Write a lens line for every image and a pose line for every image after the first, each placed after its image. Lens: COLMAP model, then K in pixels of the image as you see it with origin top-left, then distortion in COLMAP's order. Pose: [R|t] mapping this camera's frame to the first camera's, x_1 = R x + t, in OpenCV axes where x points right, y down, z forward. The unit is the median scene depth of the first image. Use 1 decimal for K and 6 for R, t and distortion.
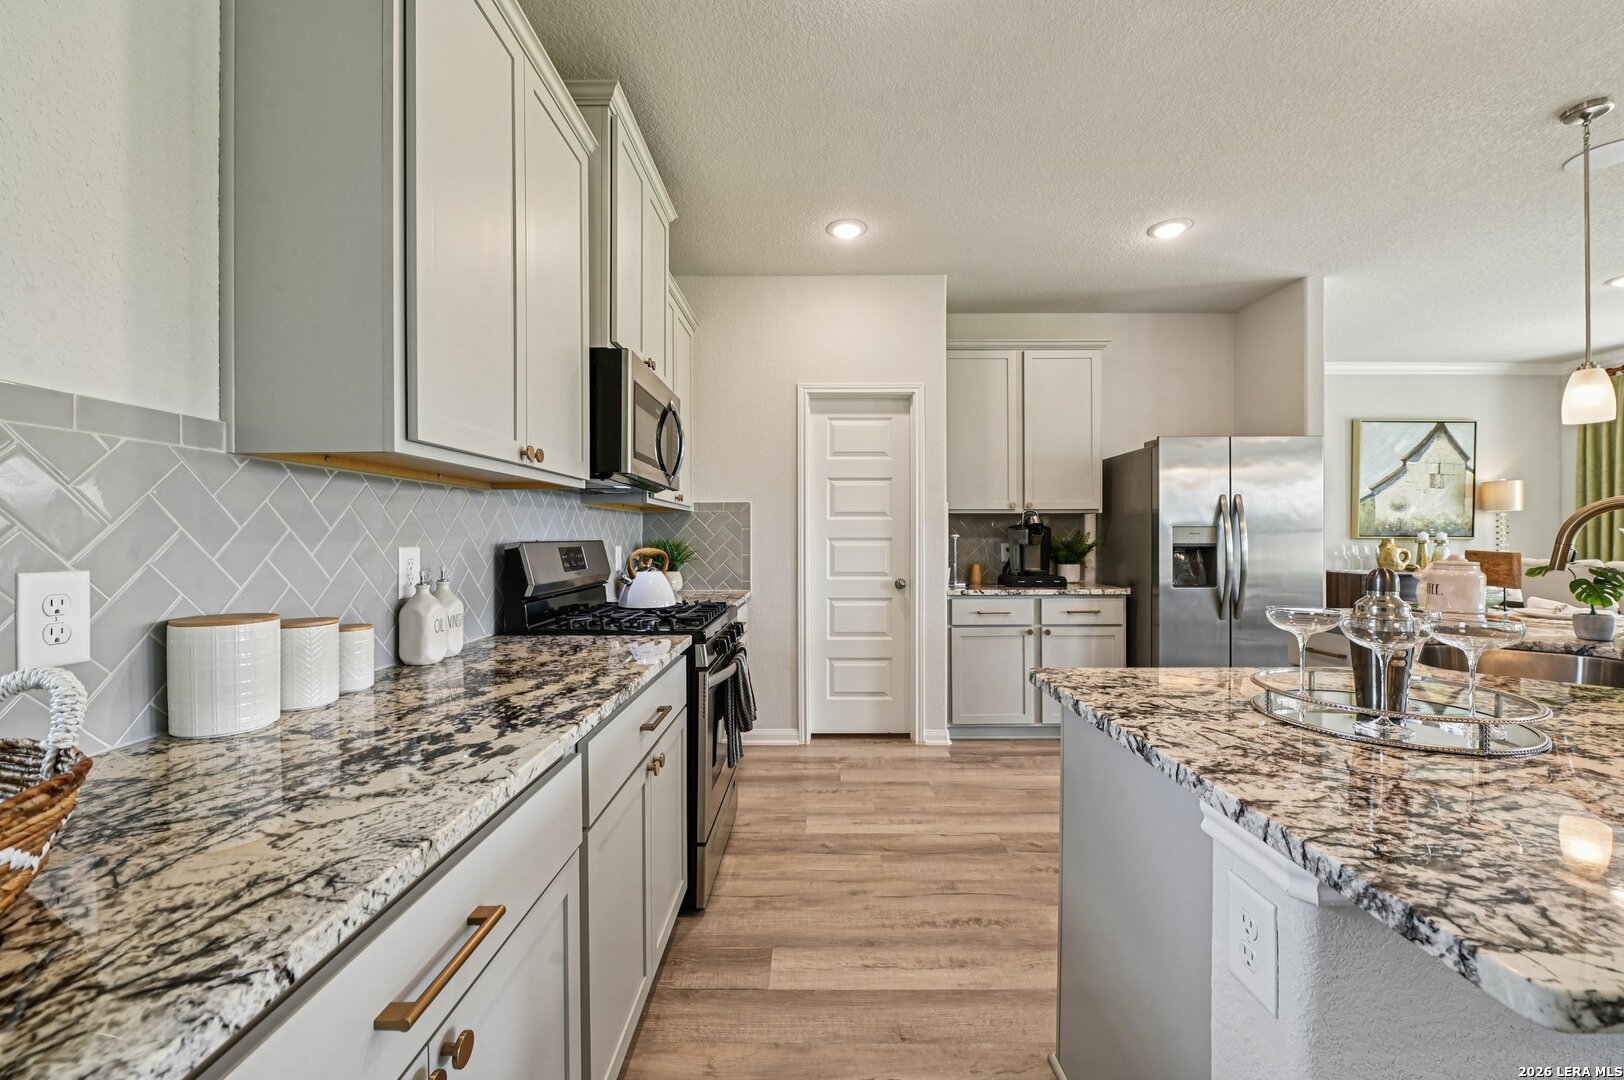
lens RADIAL K [[638.1, 0, 812.0], [0, 638.1, 540.0], [0, 0, 1]] dist [0.001026, 0.000116]
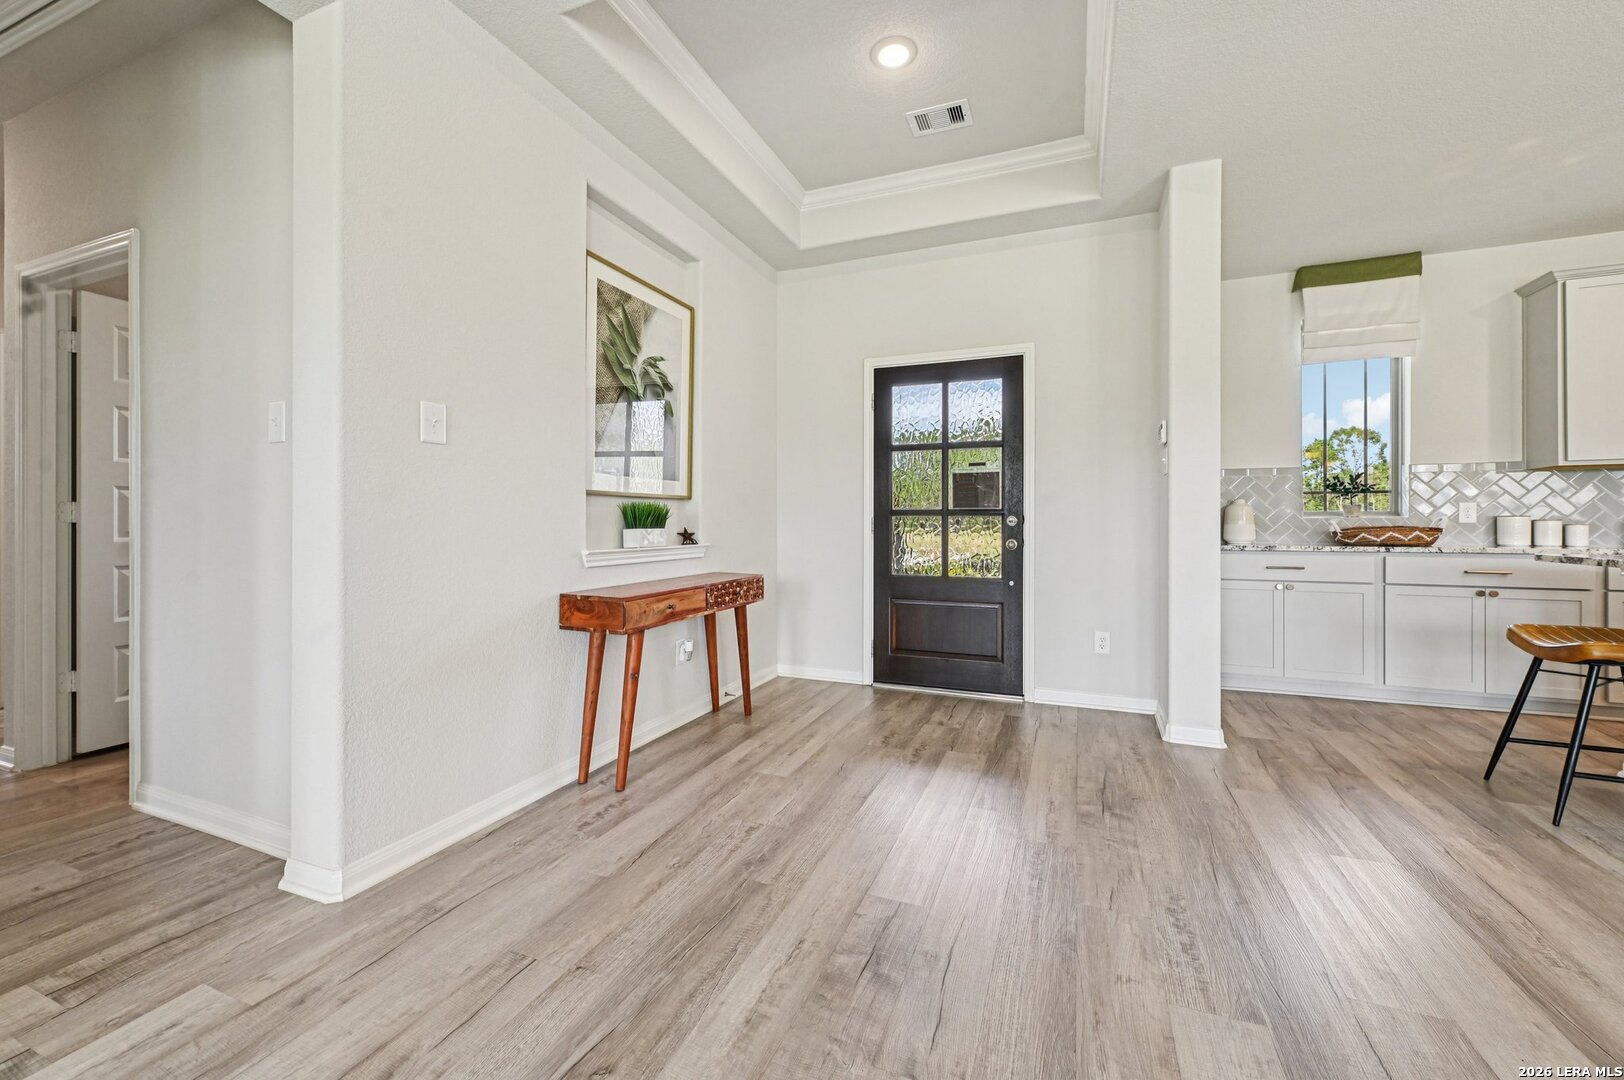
lens RADIAL K [[642.5, 0, 818.8], [0, 642.5, 527.5], [0, 0, 1]] dist [0.005270, 0.000391]
pose [[-0.366017, 0.002885, -0.930604, 1.128203], [-0.003953, 0.999981, 0.004655, 0.052842], [0.930600, 0.005383, -0.365999, -0.385583]]
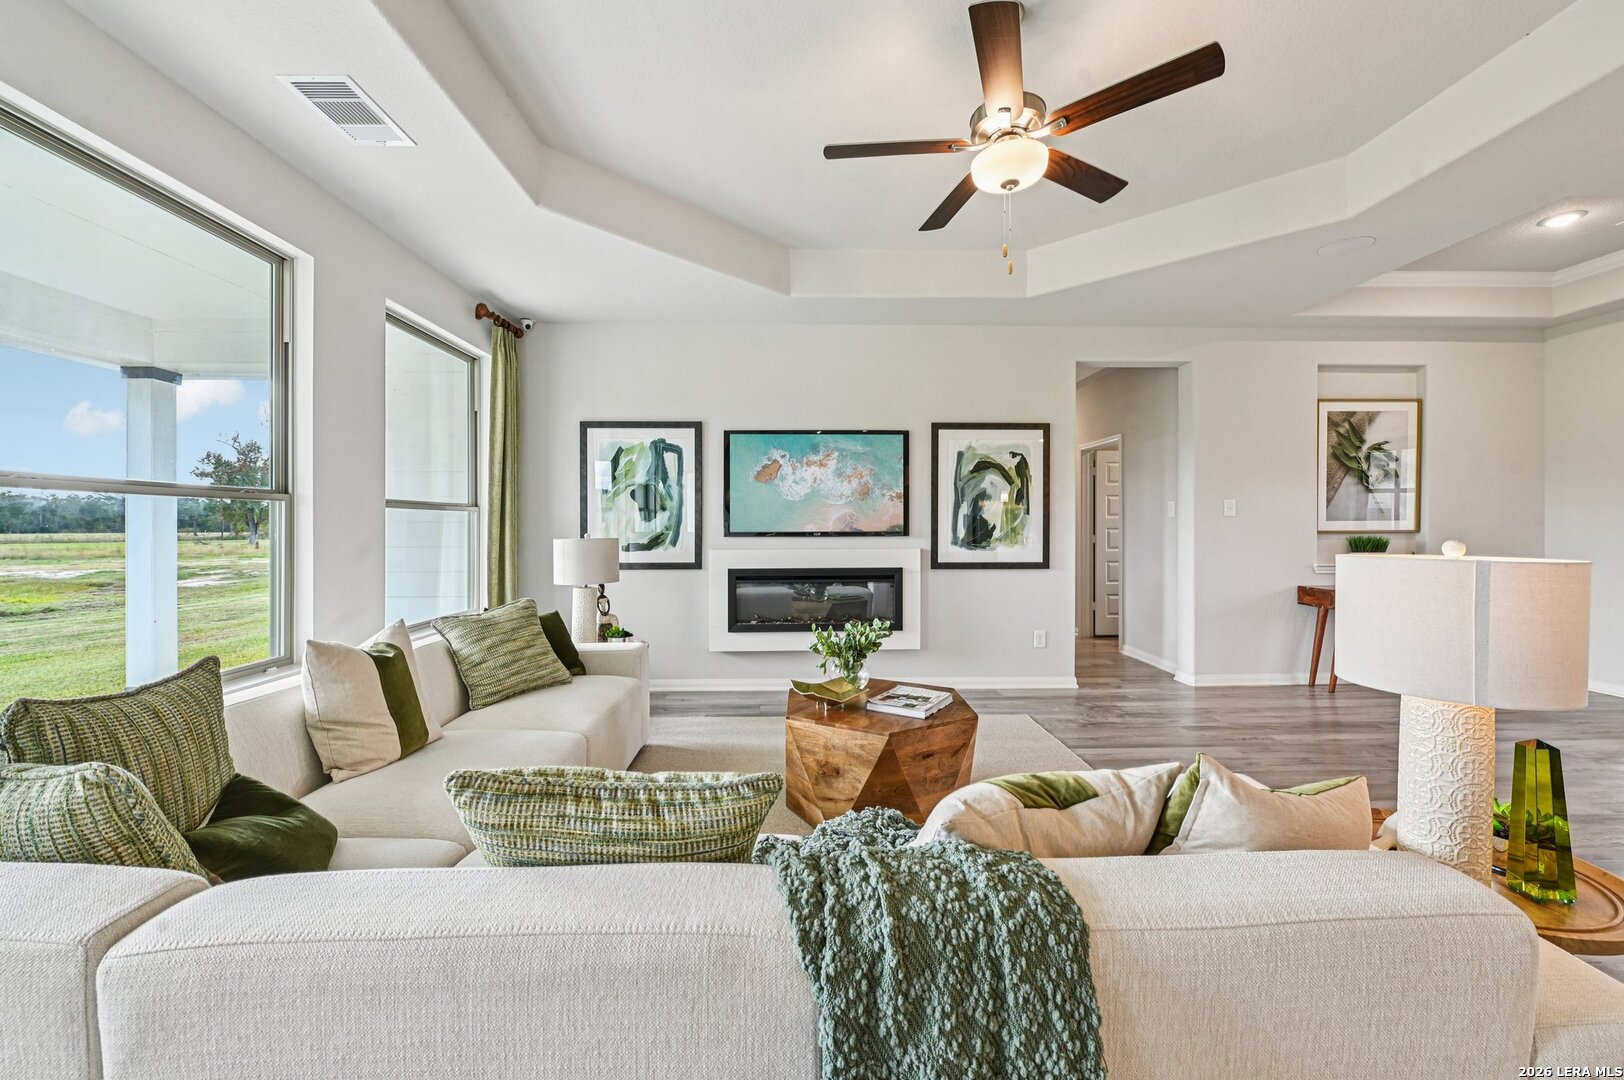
lens RADIAL K [[649.9, 0, 812.5], [0, 649.9, 532.9], [0, 0, 1]] dist [-0.002058, -0.000290]
pose [[-0.999209, 0.001223, -0.039748, 1.655690], [0.000826, 0.999950, 0.010002, 0.003137], [0.039758, 0.009961, -0.999160, 0.418186]]
